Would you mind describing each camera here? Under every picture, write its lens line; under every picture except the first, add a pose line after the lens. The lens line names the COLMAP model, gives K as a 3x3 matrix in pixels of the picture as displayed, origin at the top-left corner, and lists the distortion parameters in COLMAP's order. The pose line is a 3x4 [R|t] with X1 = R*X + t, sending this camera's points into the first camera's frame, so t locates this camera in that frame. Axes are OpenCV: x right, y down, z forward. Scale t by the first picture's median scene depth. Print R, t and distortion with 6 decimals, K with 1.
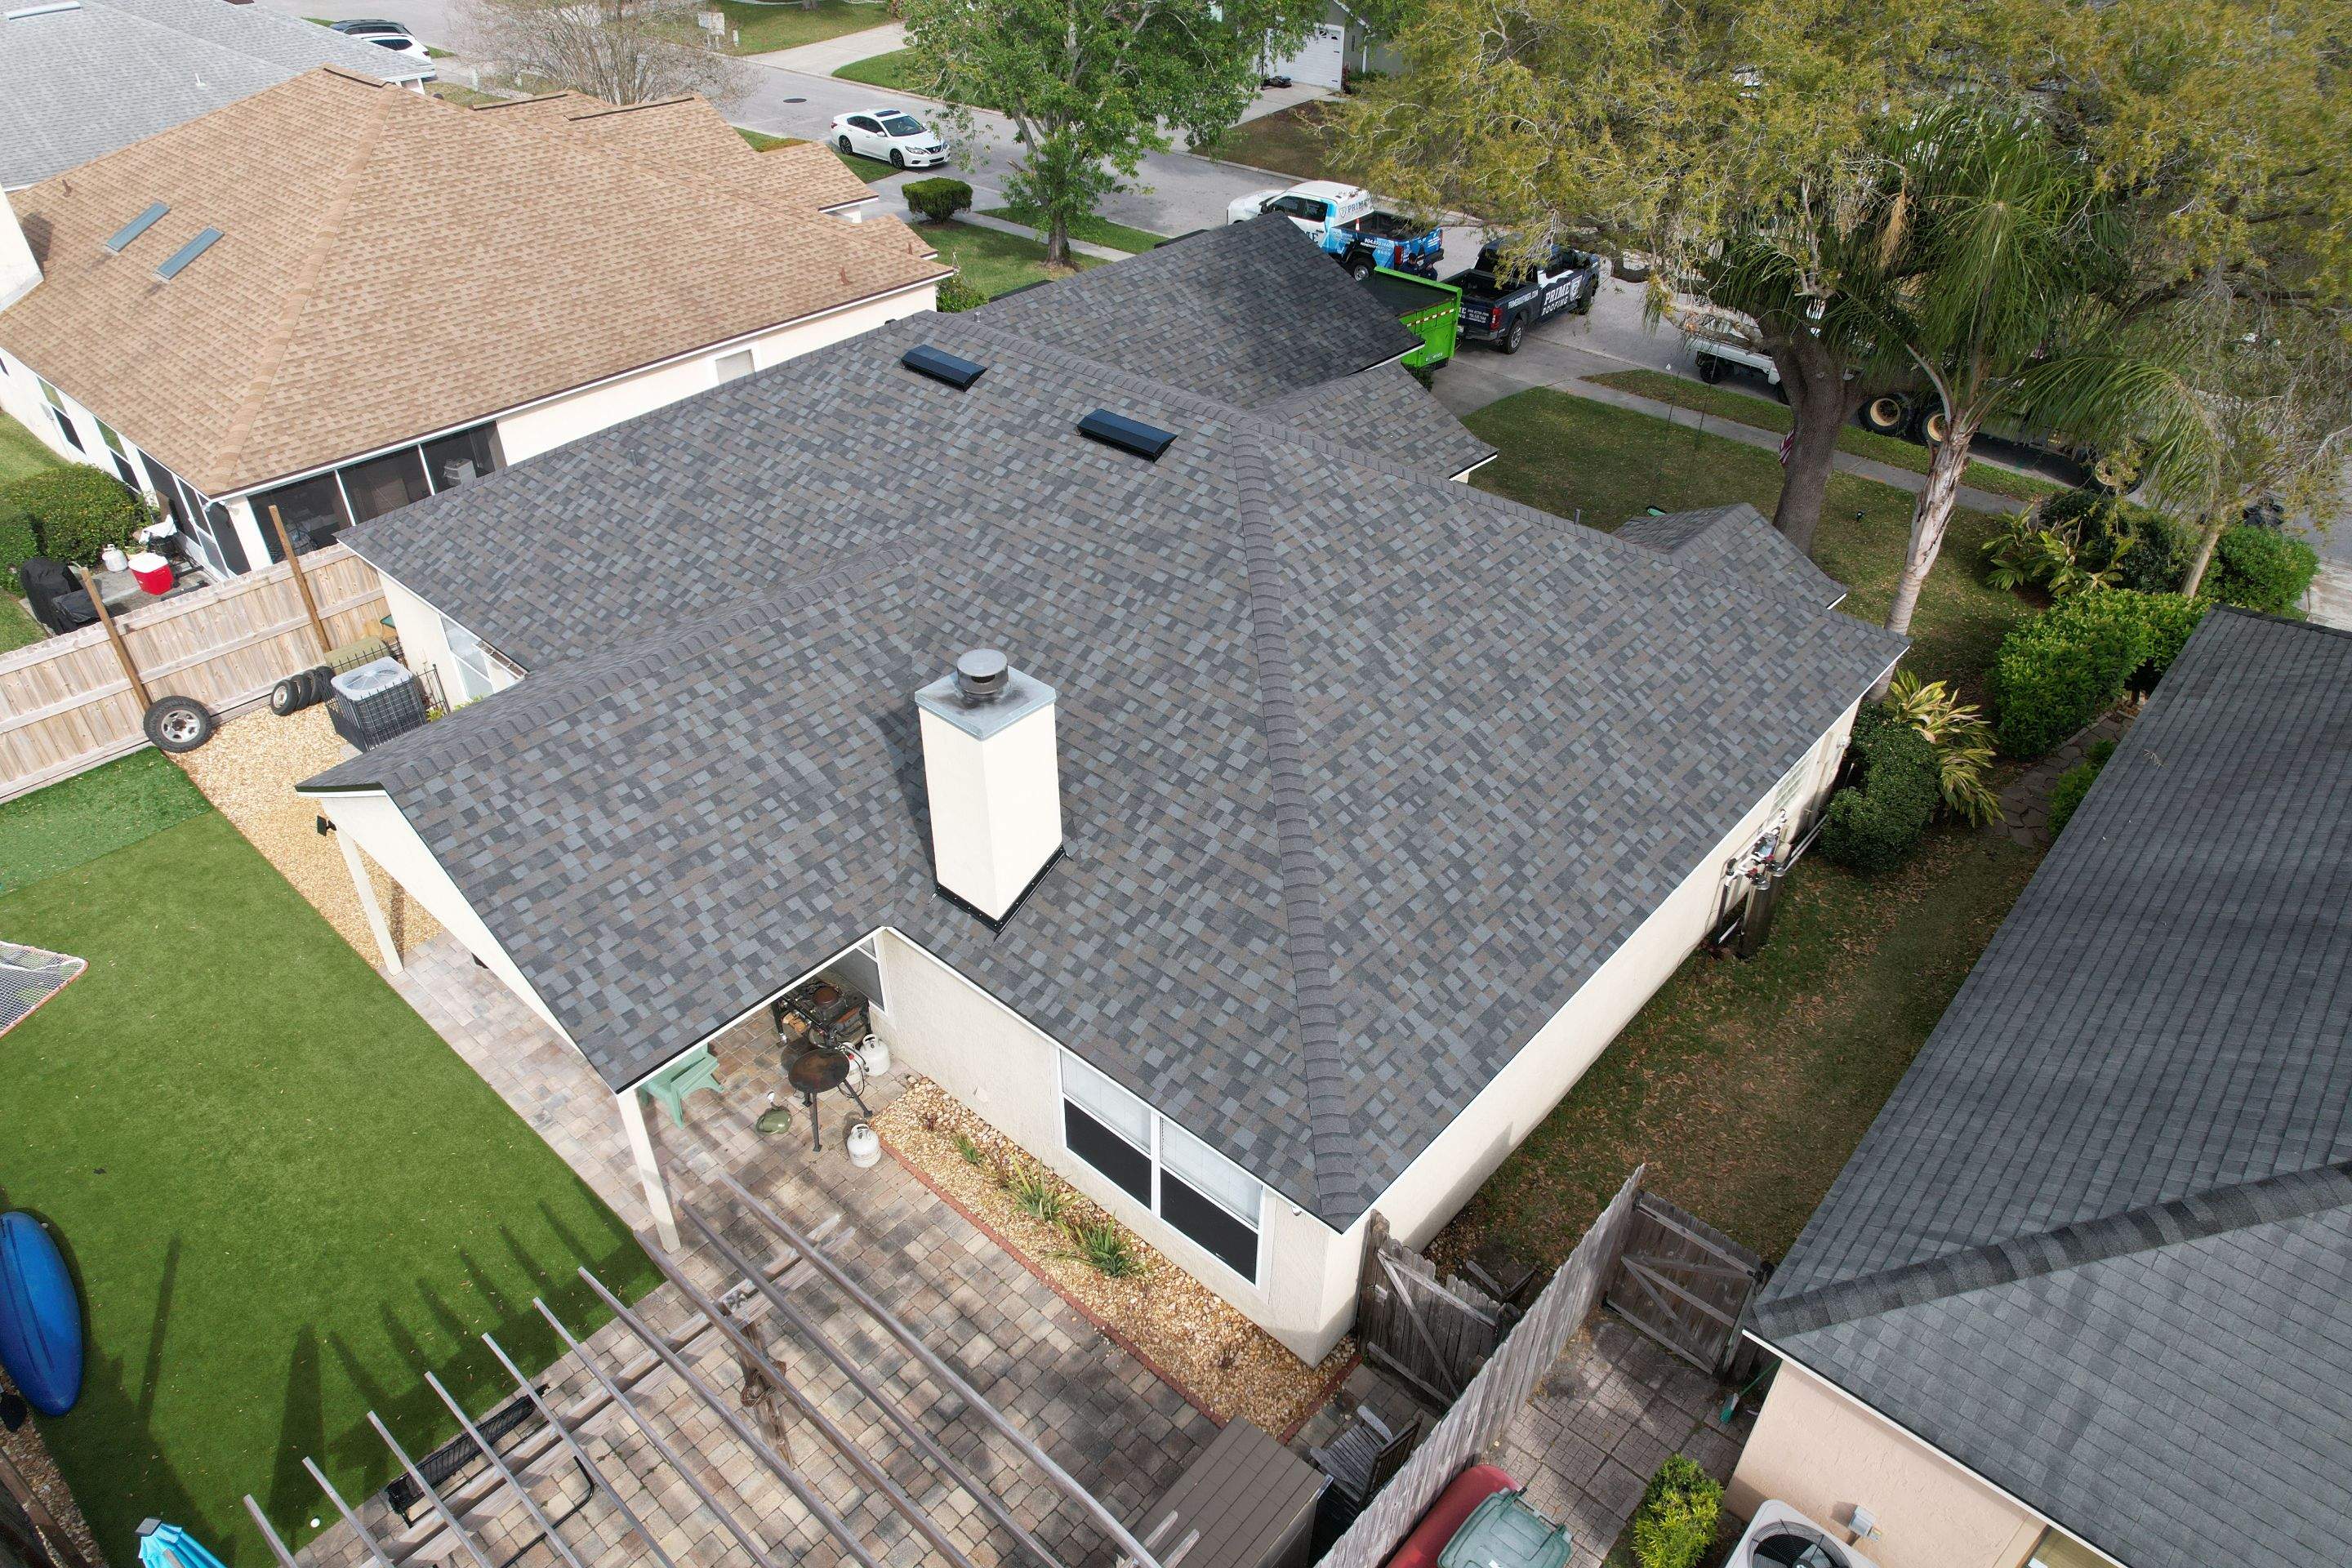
lens RADIAL K [[1507.1, 0, 1181.7], [0, 1507.1, 778.4], [0, 0, 1]] dist [-0.065569, 0.055000]
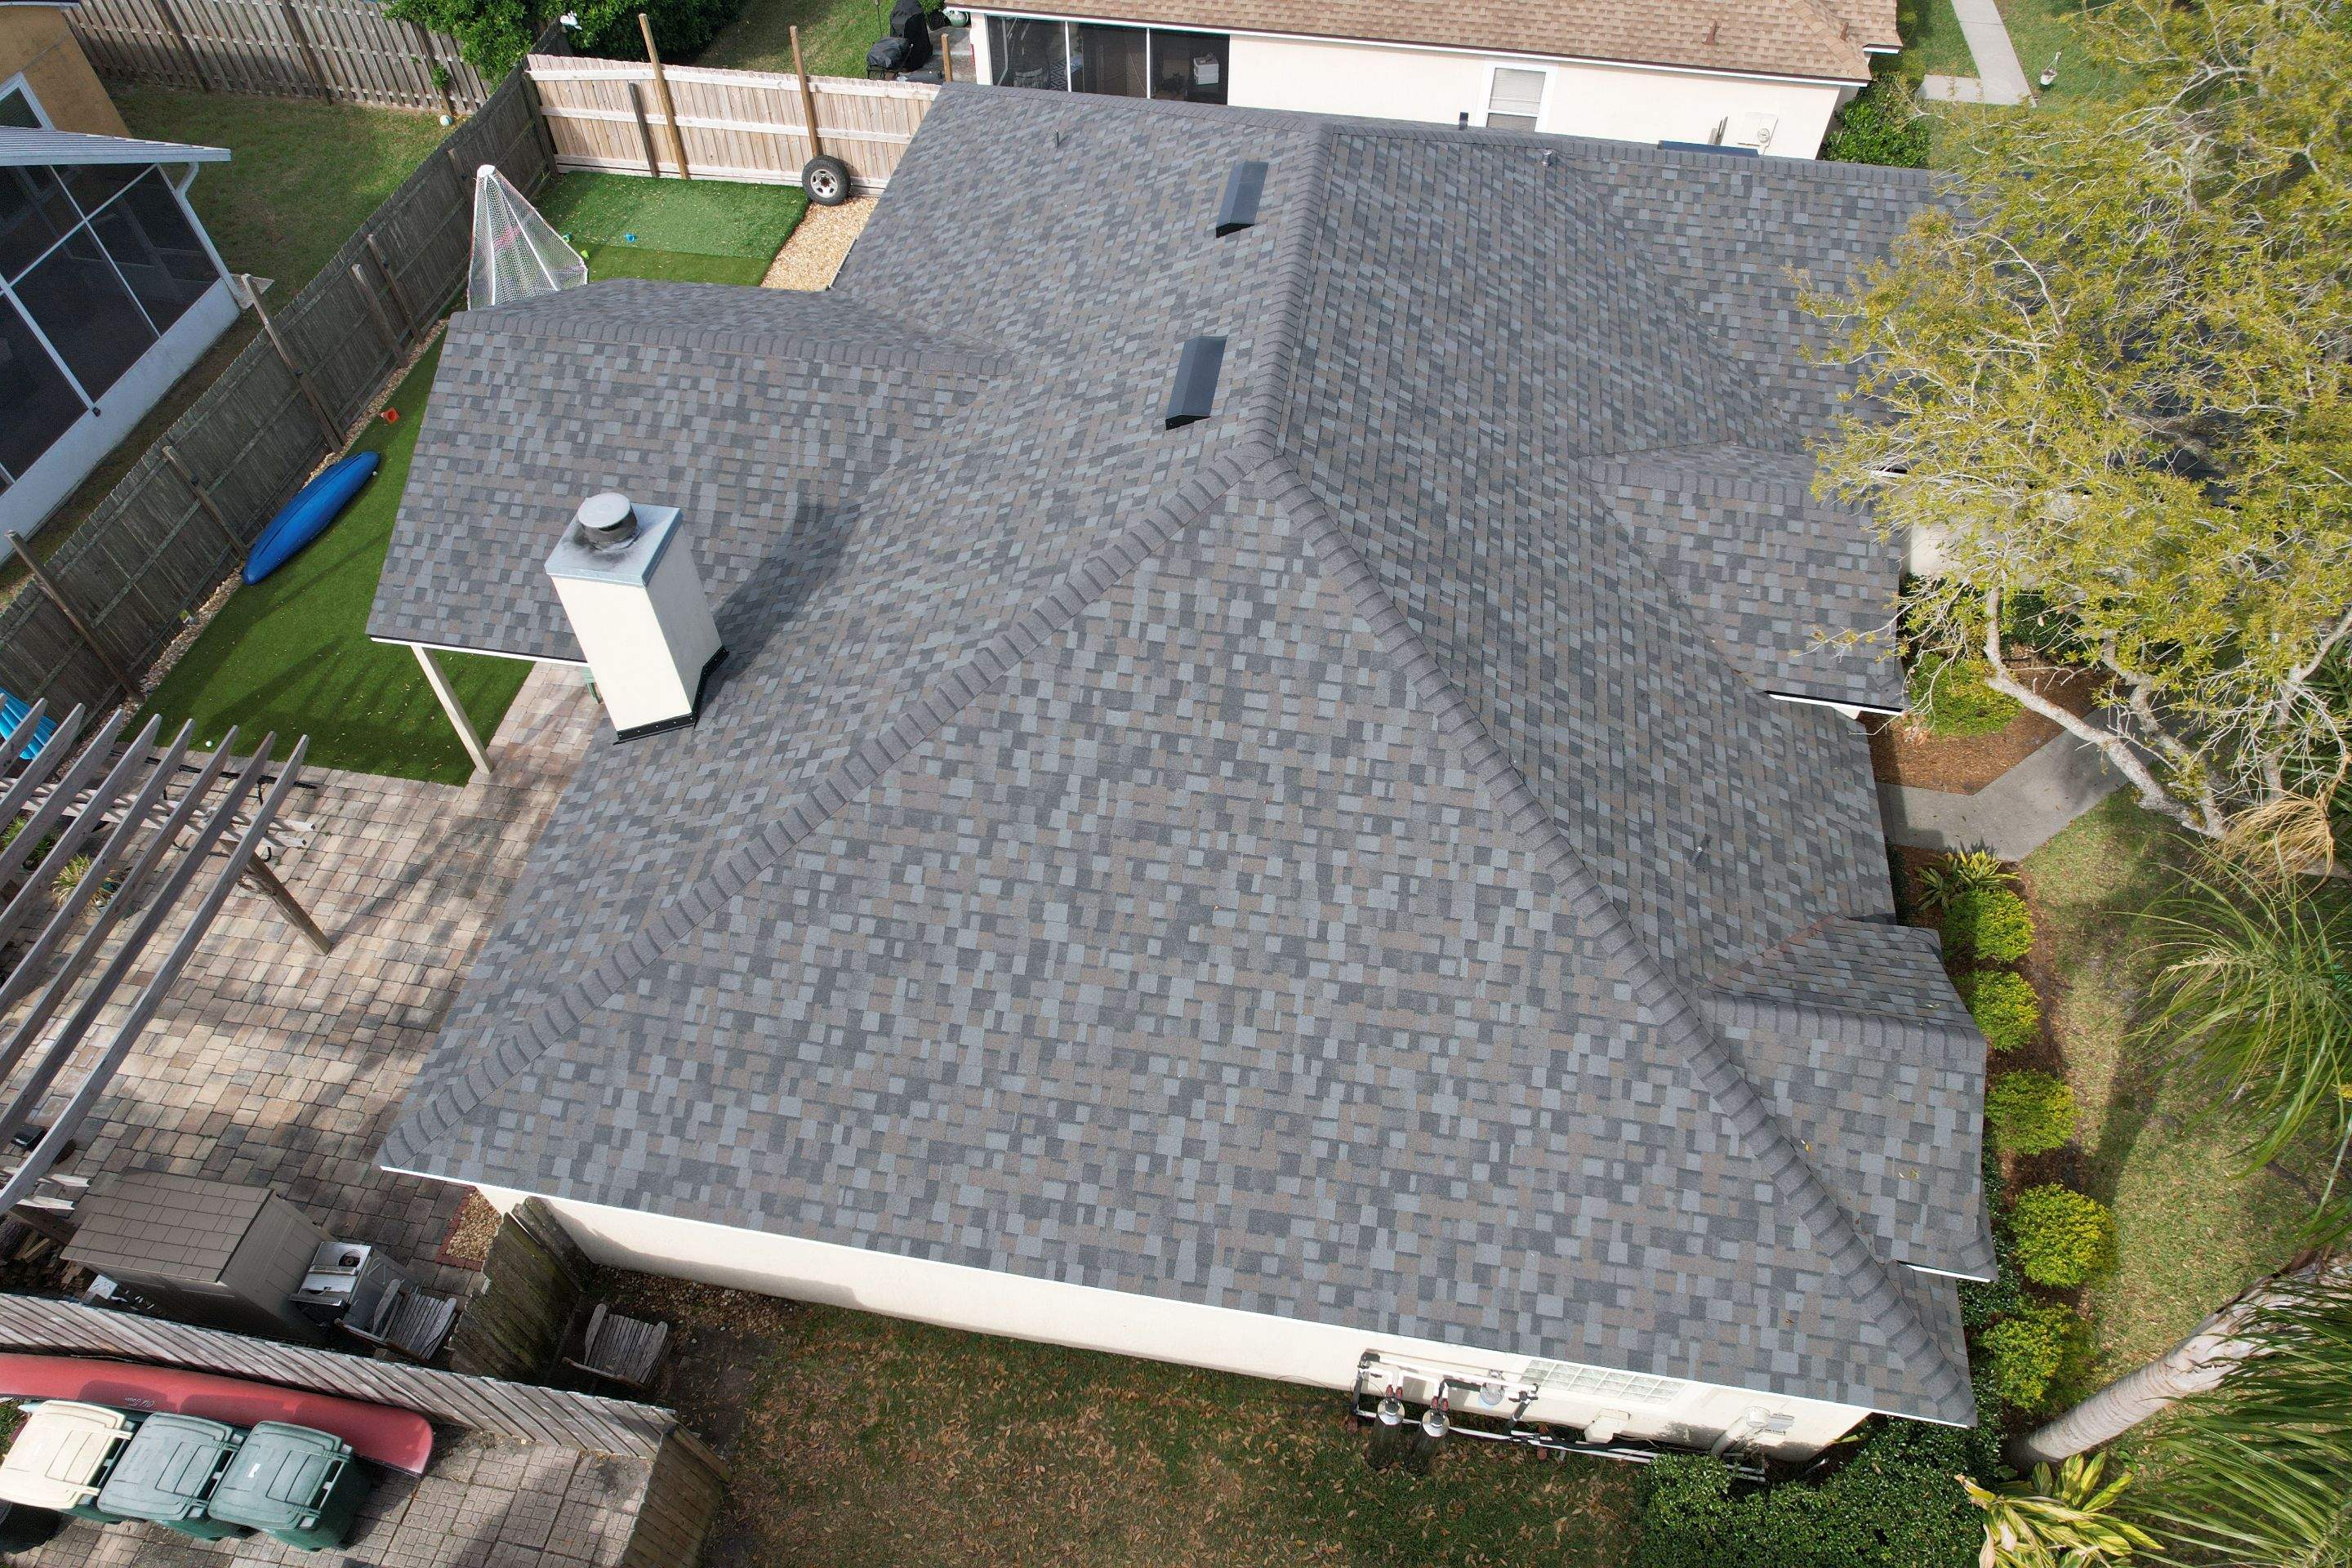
lens RADIAL K [[1507.1, 0, 1181.7], [0, 1507.1, 778.4], [0, 0, 1]] dist [-0.065569, 0.055000]
pose [[0.536150, 0.655789, -0.531493, 0.553035], [-0.493605, 0.754337, 0.432817, -0.438160], [0.684761, 0.030293, 0.728138, 0.452185]]
